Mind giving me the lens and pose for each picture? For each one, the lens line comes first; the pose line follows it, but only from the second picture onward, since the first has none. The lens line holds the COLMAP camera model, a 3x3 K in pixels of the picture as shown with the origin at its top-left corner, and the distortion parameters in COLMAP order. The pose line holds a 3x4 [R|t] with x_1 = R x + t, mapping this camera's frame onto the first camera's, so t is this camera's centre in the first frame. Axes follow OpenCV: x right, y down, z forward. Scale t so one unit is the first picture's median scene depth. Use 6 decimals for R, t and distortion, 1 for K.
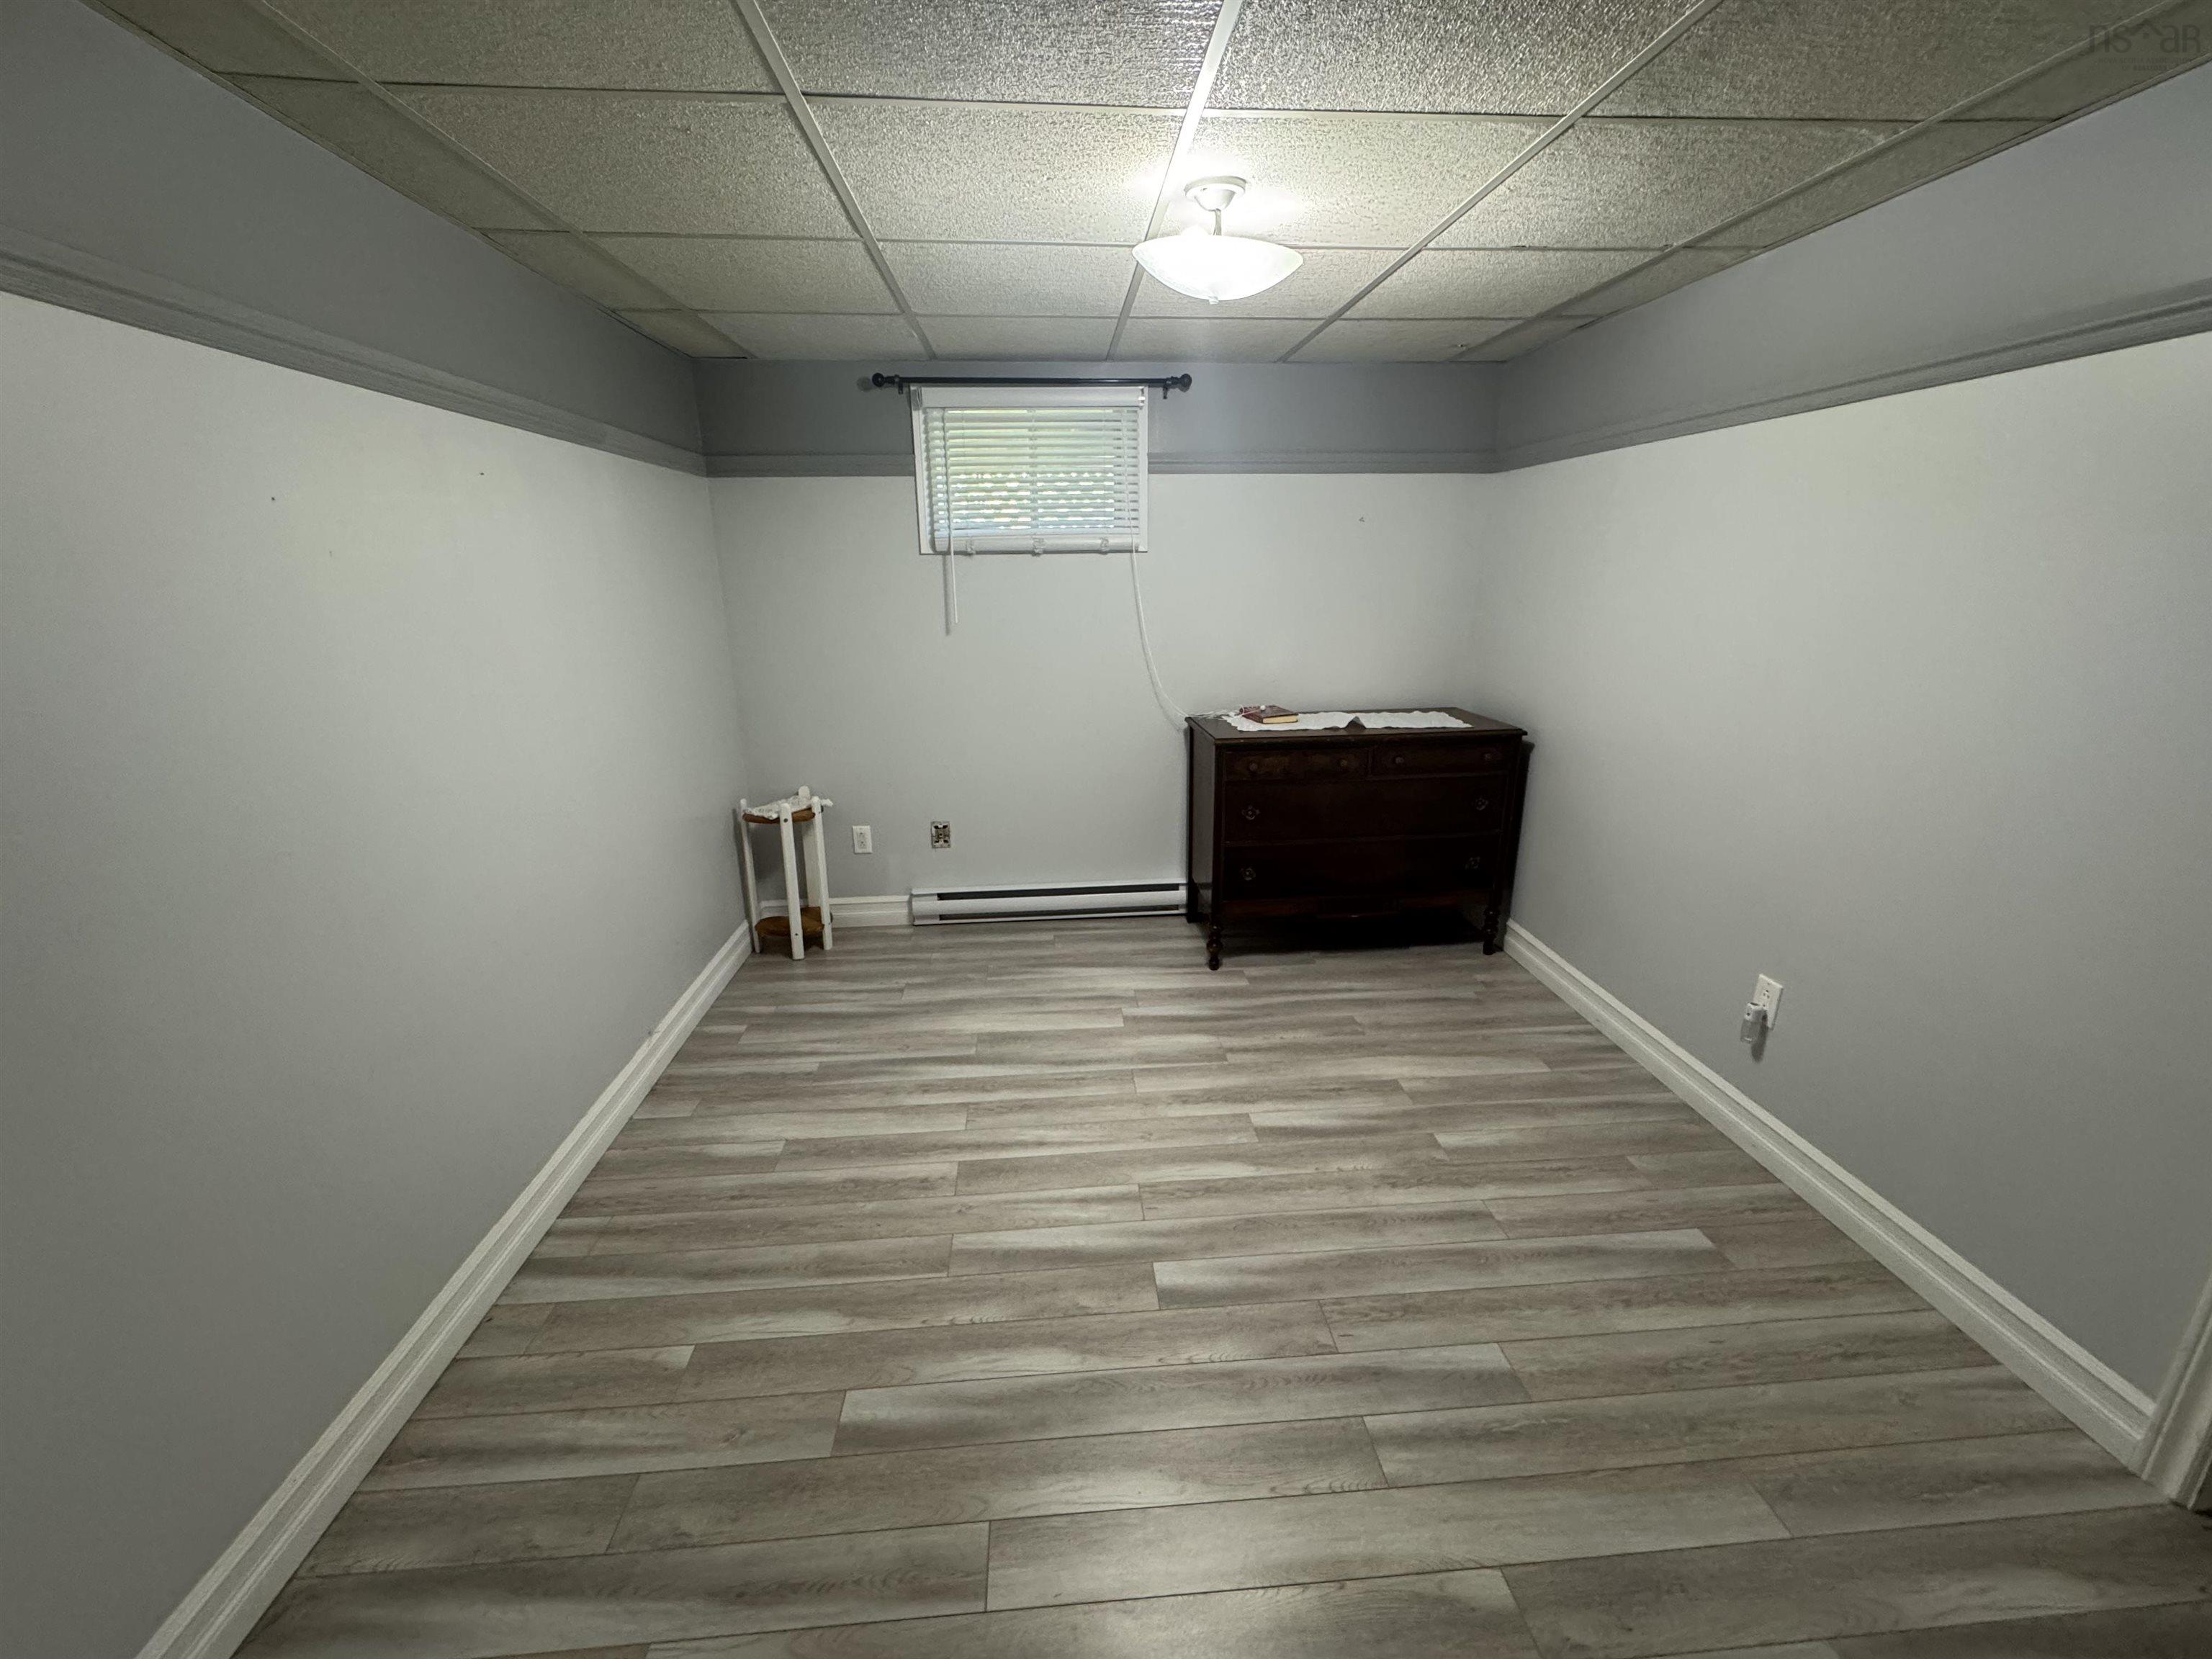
lens RADIAL K [[893.1, 0, 1106.9], [0, 893.1, 823.7], [0, 0, 1]] dist [-0.002807, -0.000557]
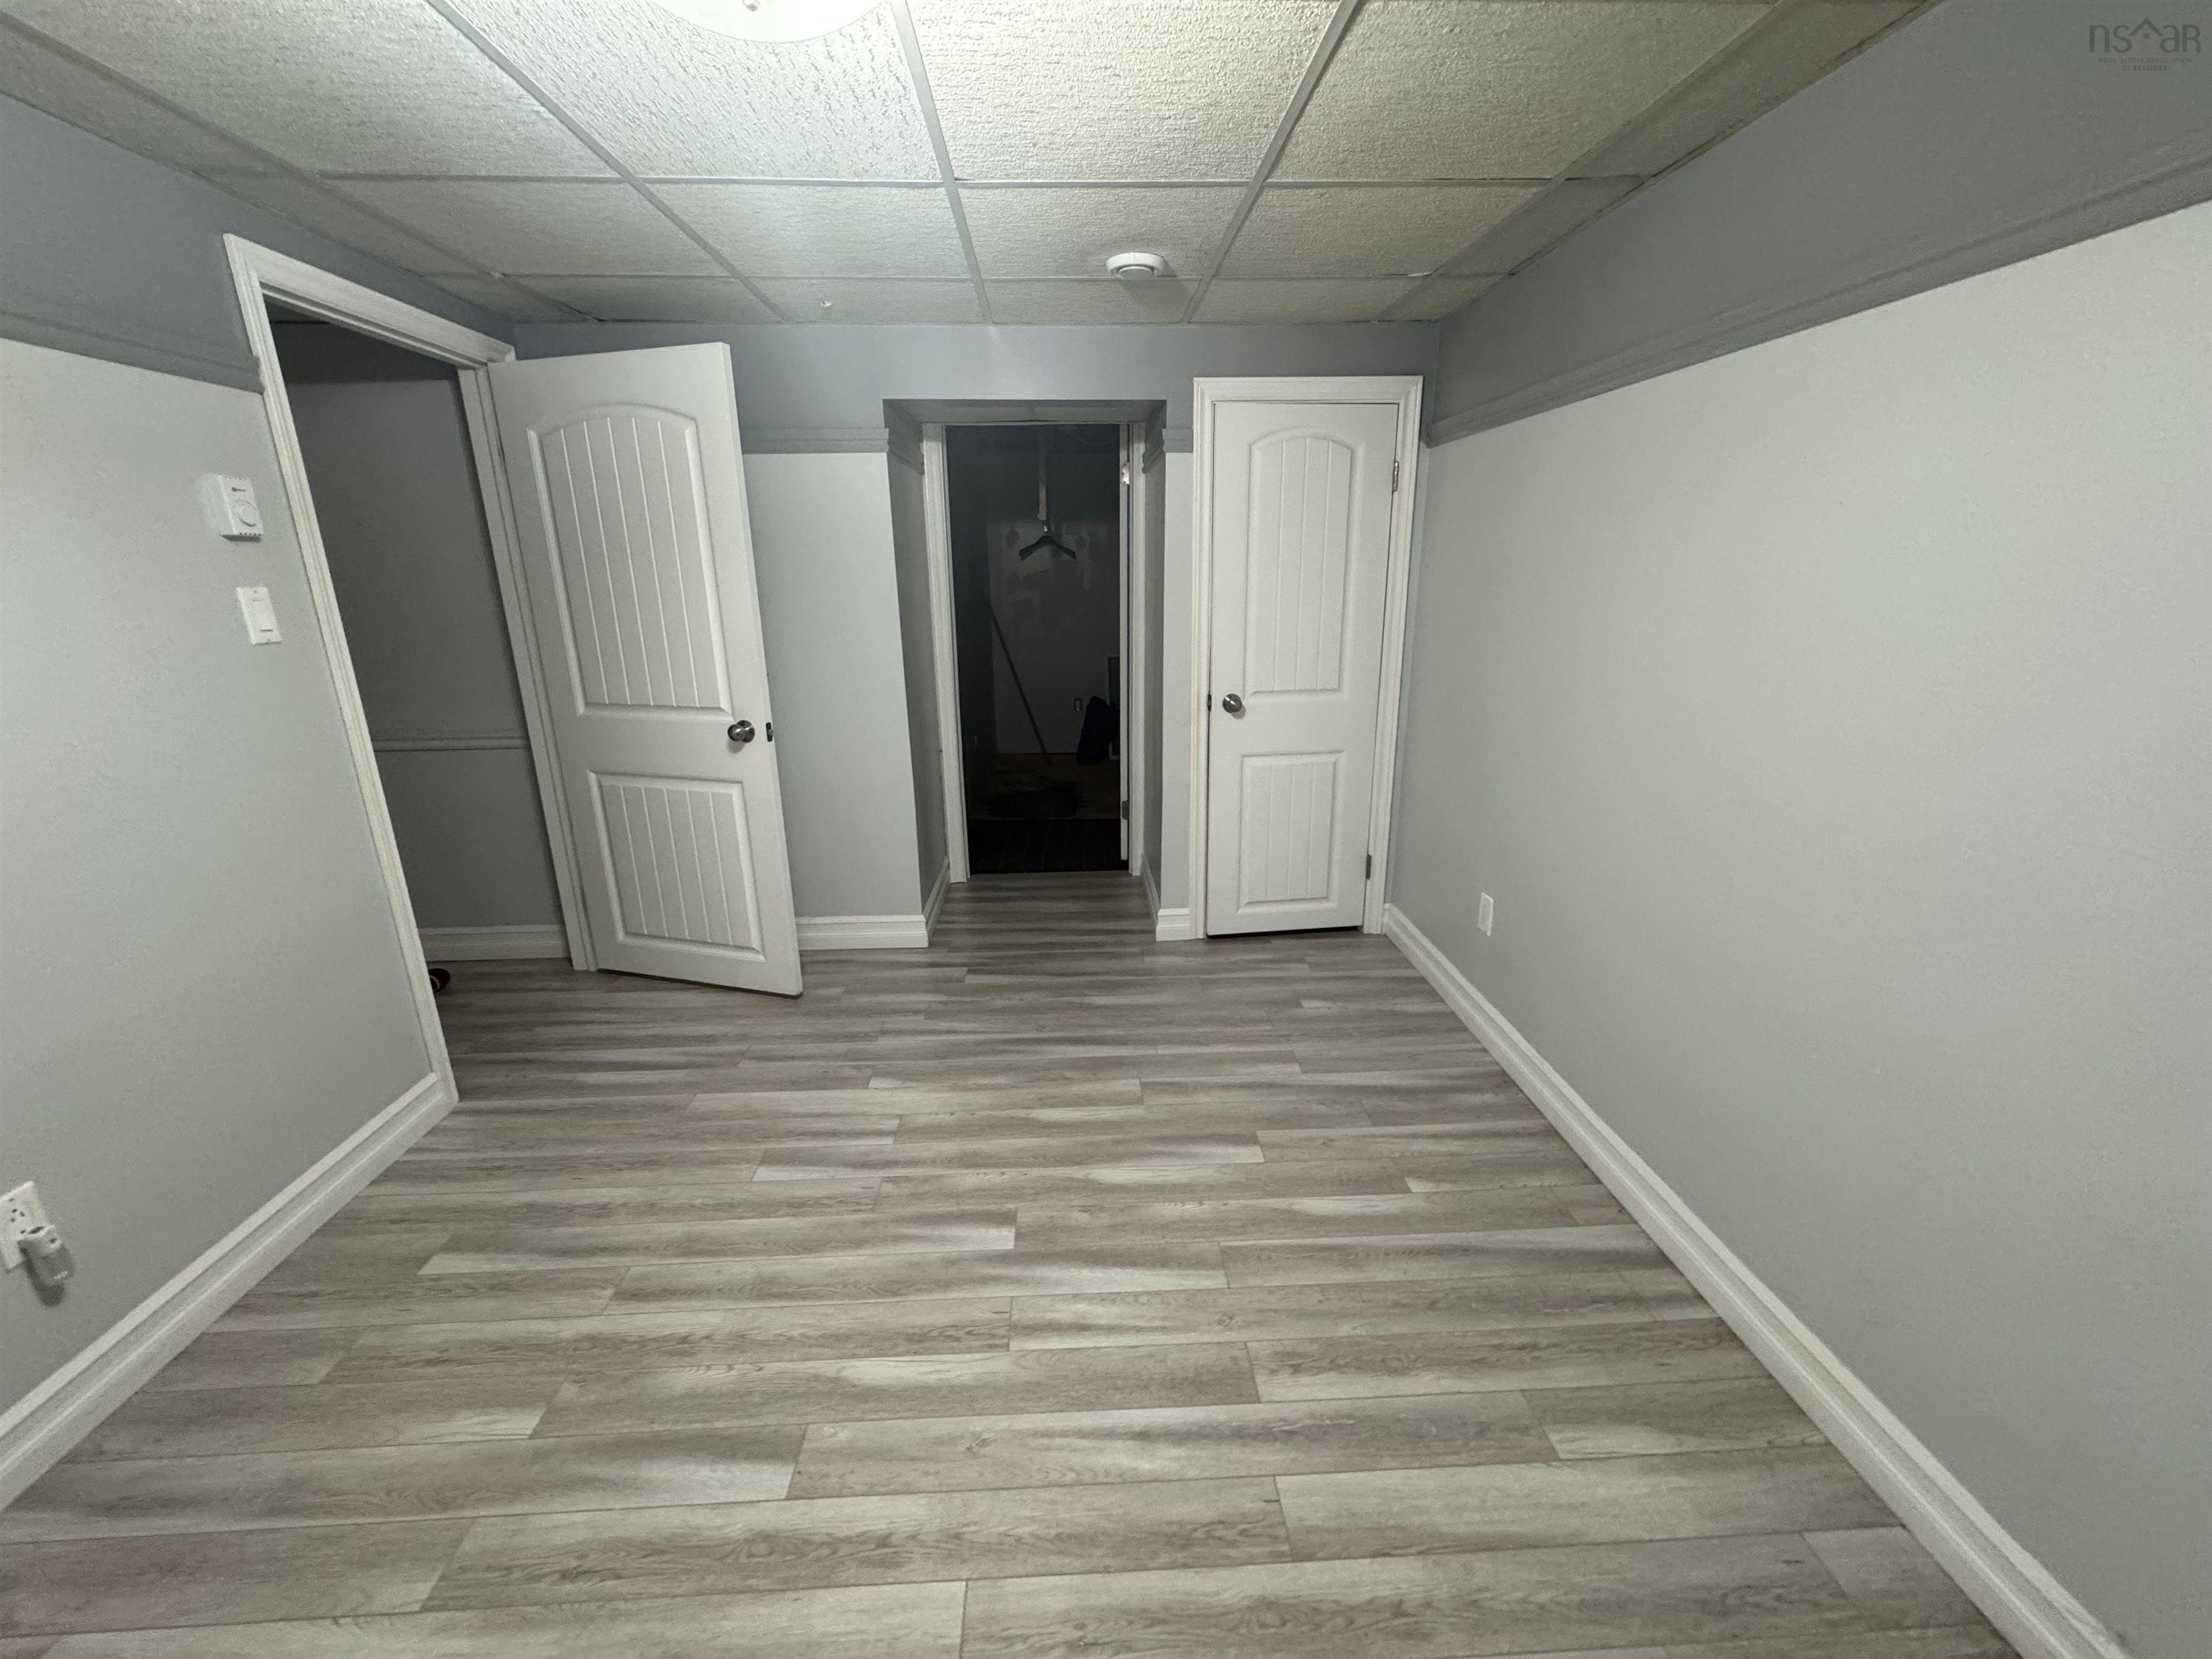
lens RADIAL K [[893.1, 0, 1096.0], [0, 893.1, 823.7], [0, 0, 1]] dist [-0.002807, -0.000557]
pose [[-0.999063, 0.009419, 0.042235, -0.080783], [0.030436, 0.846743, 0.531130, -0.403706], [-0.030760, 0.531918, -0.846237, 1.492731]]
